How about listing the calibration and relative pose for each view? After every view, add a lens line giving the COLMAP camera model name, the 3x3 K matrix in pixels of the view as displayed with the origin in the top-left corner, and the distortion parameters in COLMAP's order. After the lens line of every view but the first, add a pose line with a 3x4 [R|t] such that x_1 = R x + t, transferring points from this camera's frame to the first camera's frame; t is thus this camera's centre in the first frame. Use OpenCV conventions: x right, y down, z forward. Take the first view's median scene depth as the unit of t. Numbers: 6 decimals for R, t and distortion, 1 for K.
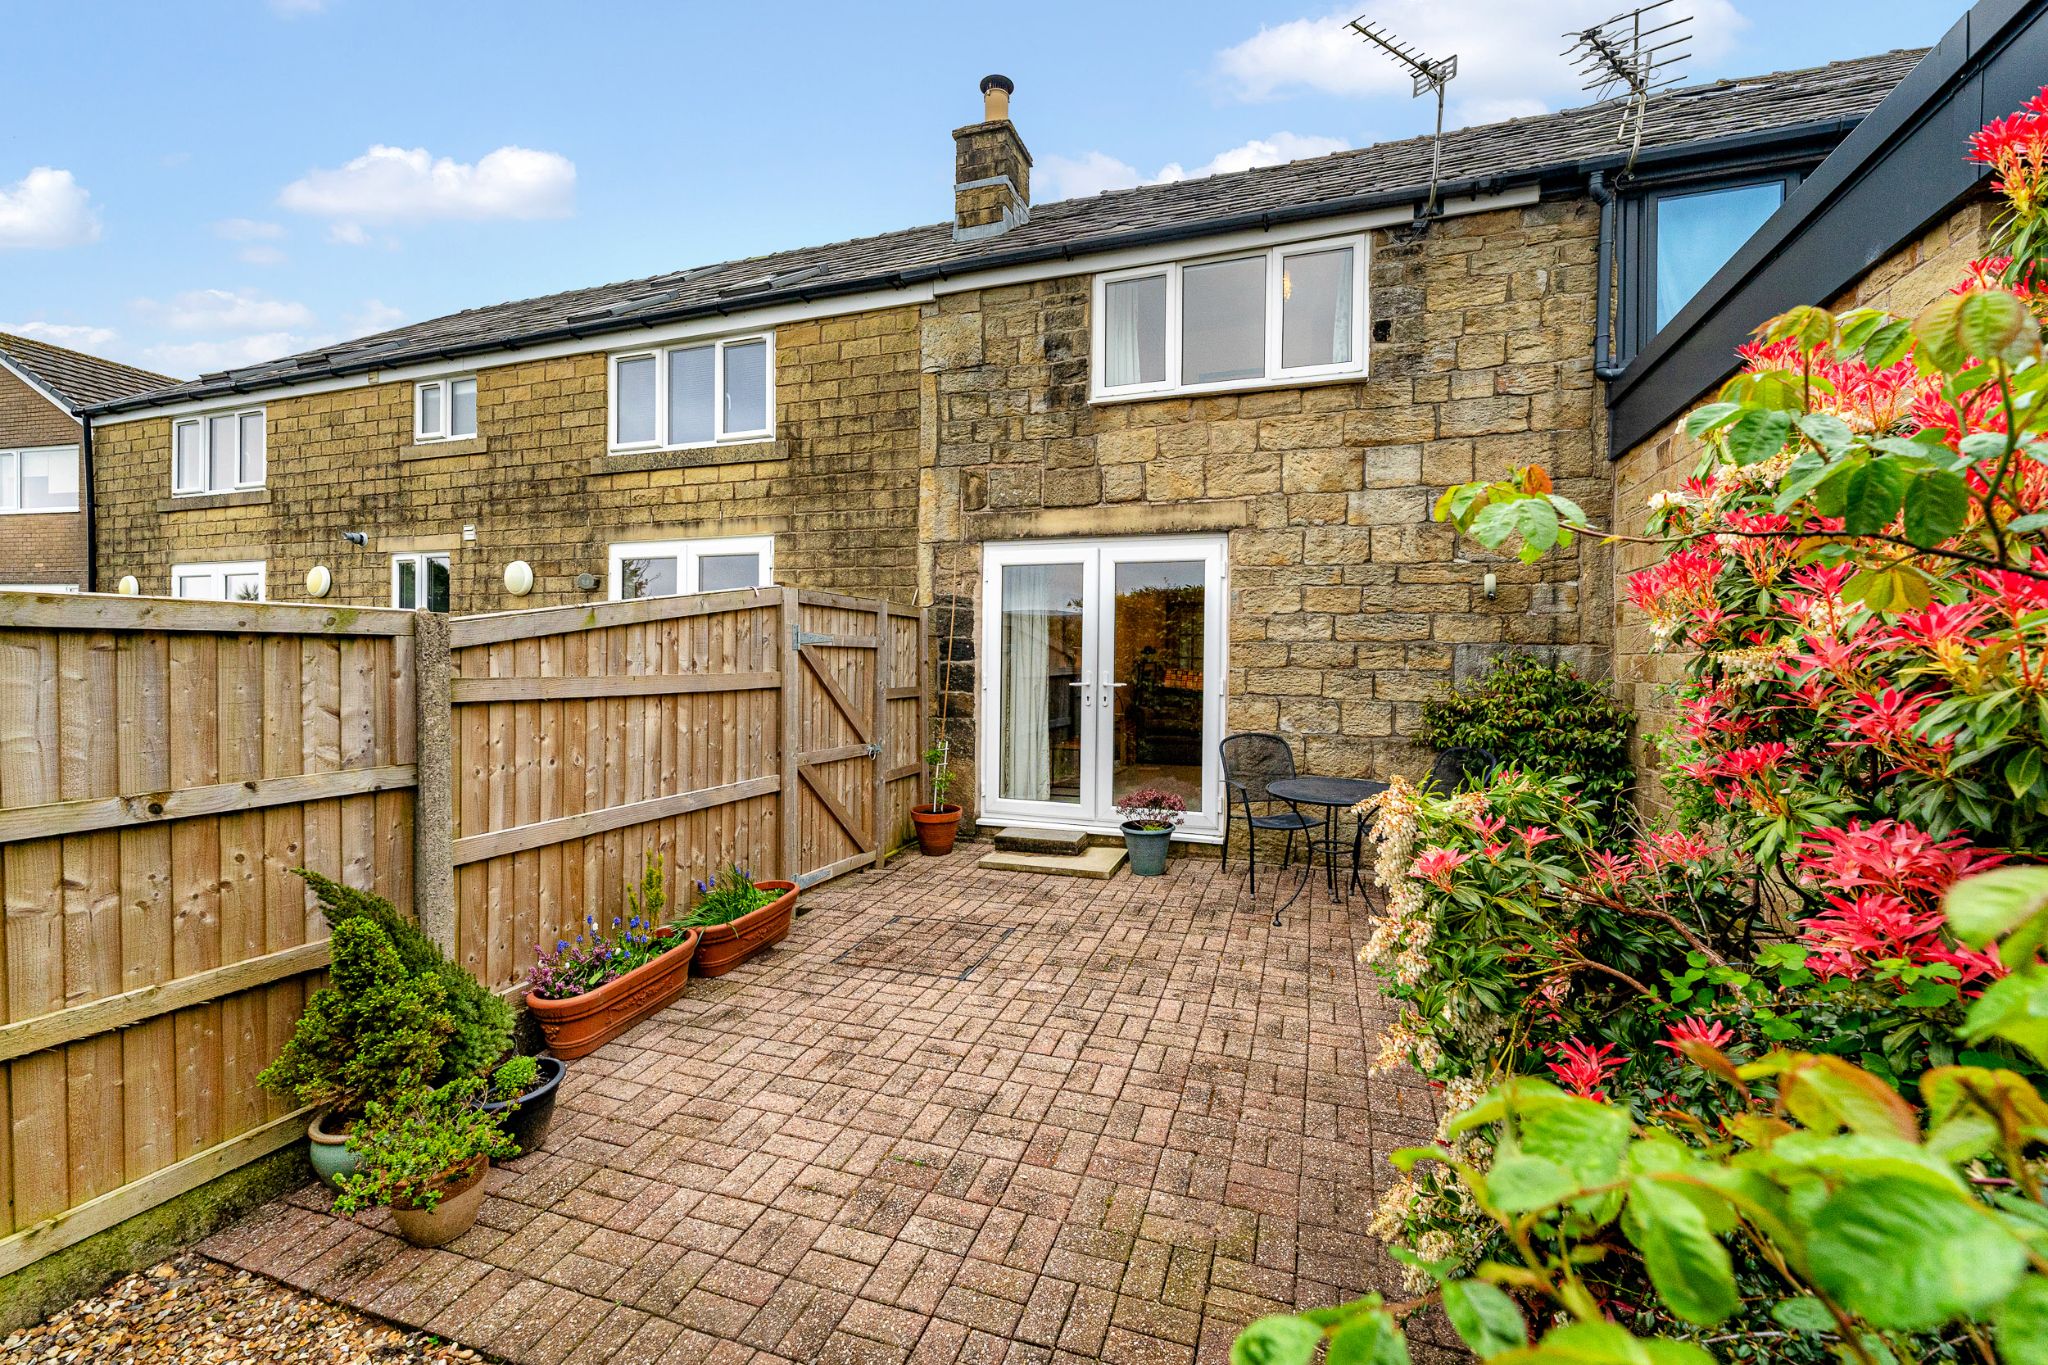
lens RADIAL K [[838.5, 0, 1019.6], [0, 838.5, 669.5], [0, 0, 1]] dist [0.000057, -0.000697]
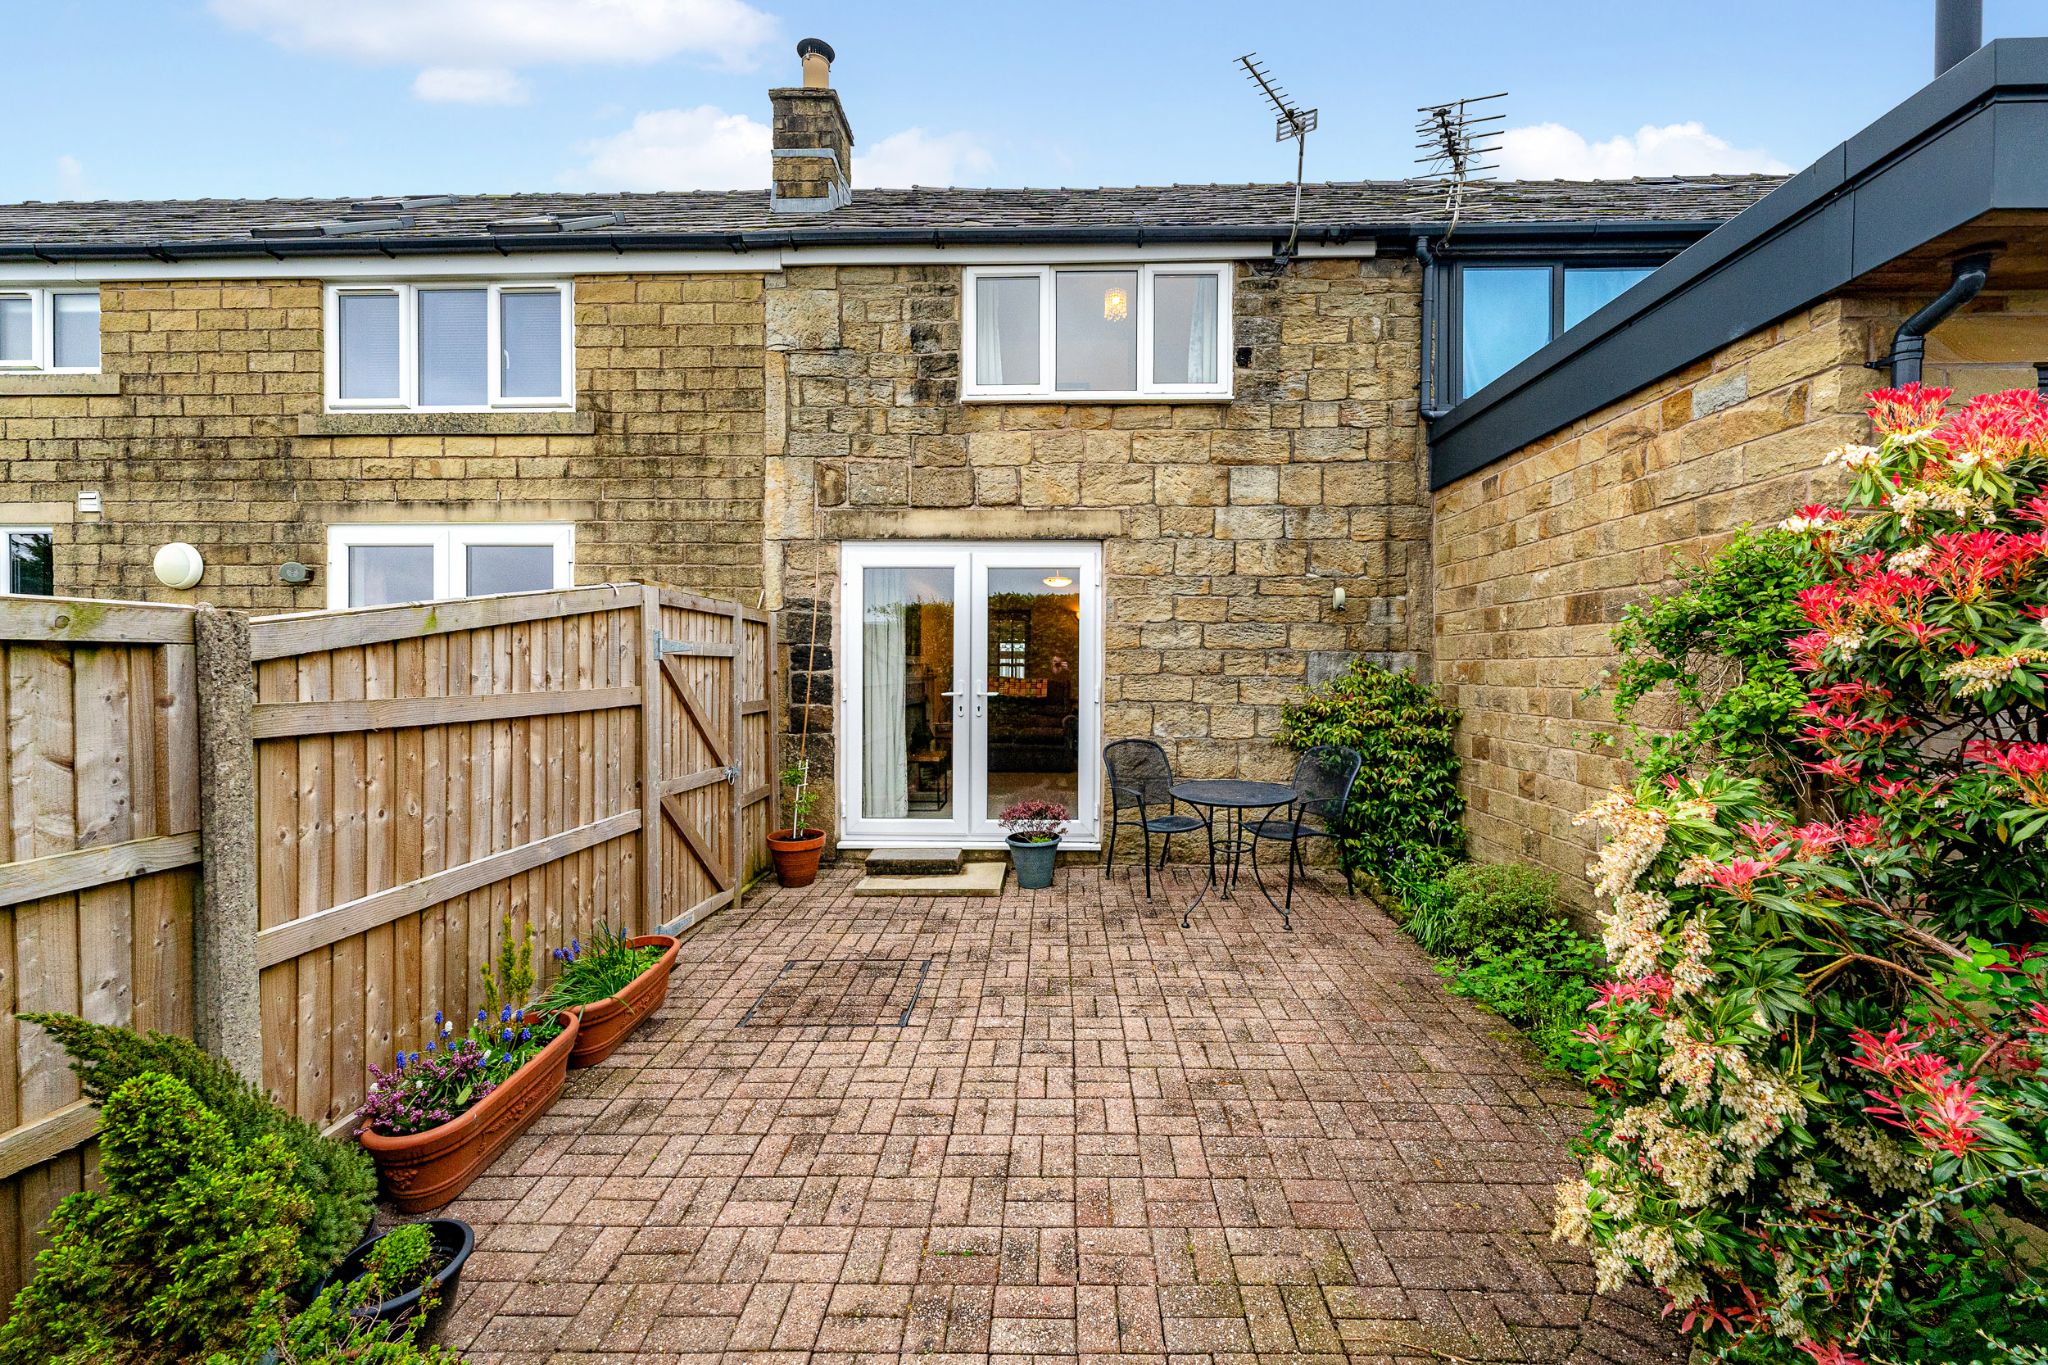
lens RADIAL K [[834.4, 0, 1033.5], [0, 834.4, 677.2], [0, 0, 1]] dist [-0.000236, -0.000659]
pose [[0.950661, -0.011515, 0.310017, -0.151700], [0.011016, 0.999934, 0.003359, -0.004326], [-0.310035, 0.000222, 0.950725, 0.076007]]
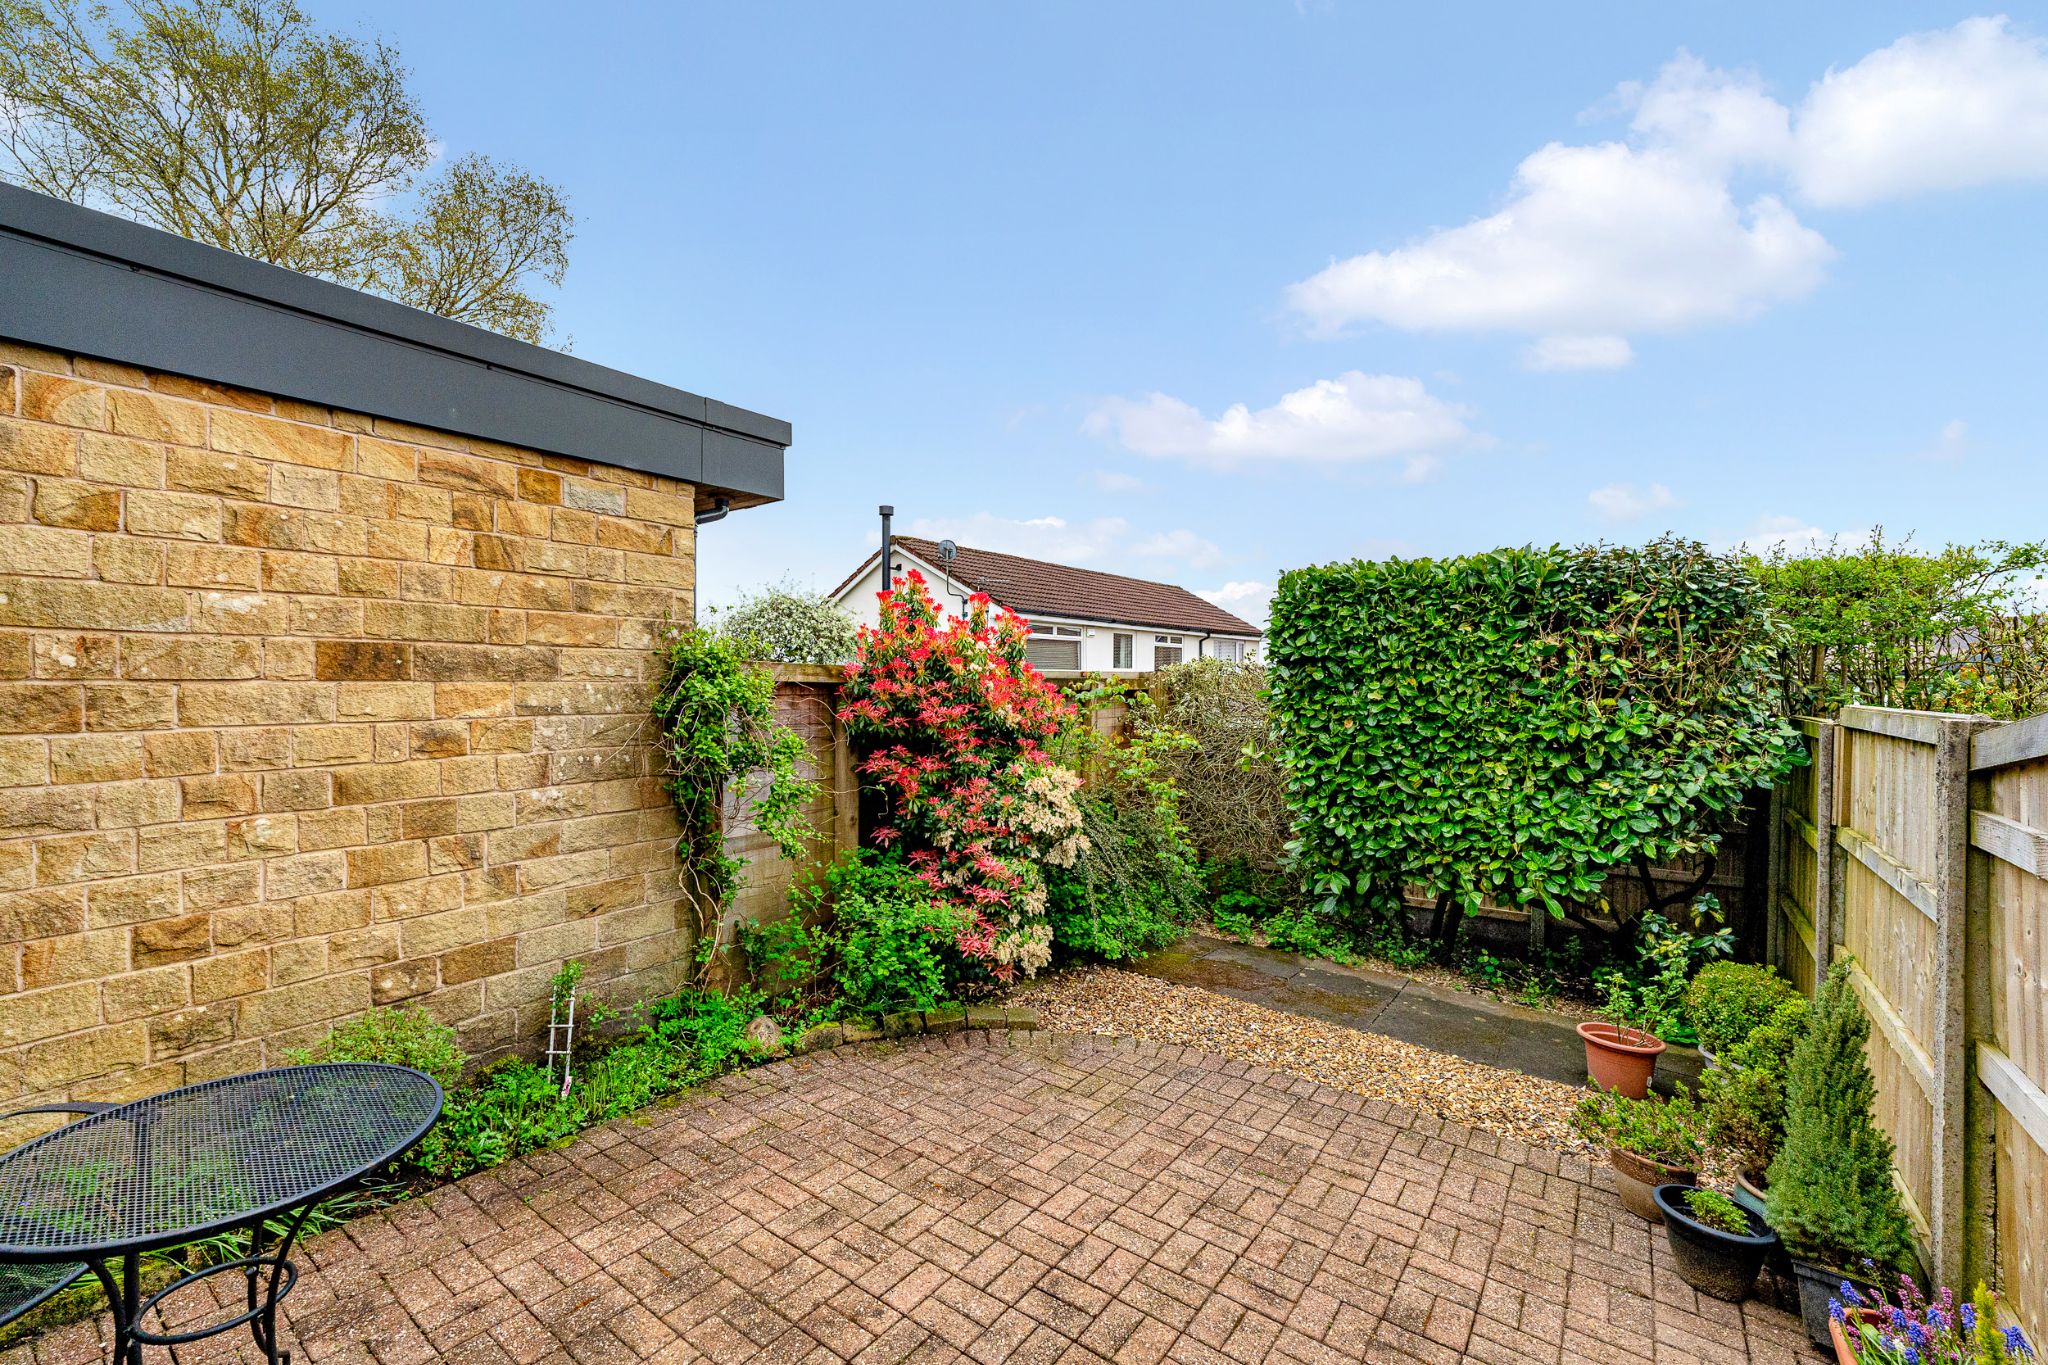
lens RADIAL K [[829.3, 0, 1027.7], [0, 829.3, 654.1], [0, 0, 1]] dist [0.000529, -0.000077]
pose [[-0.962478, -0.007197, 0.271263, -0.054716], [-0.010989, 0.999862, -0.012462, -0.059889], [-0.271136, -0.014975, -0.962425, 1.068227]]
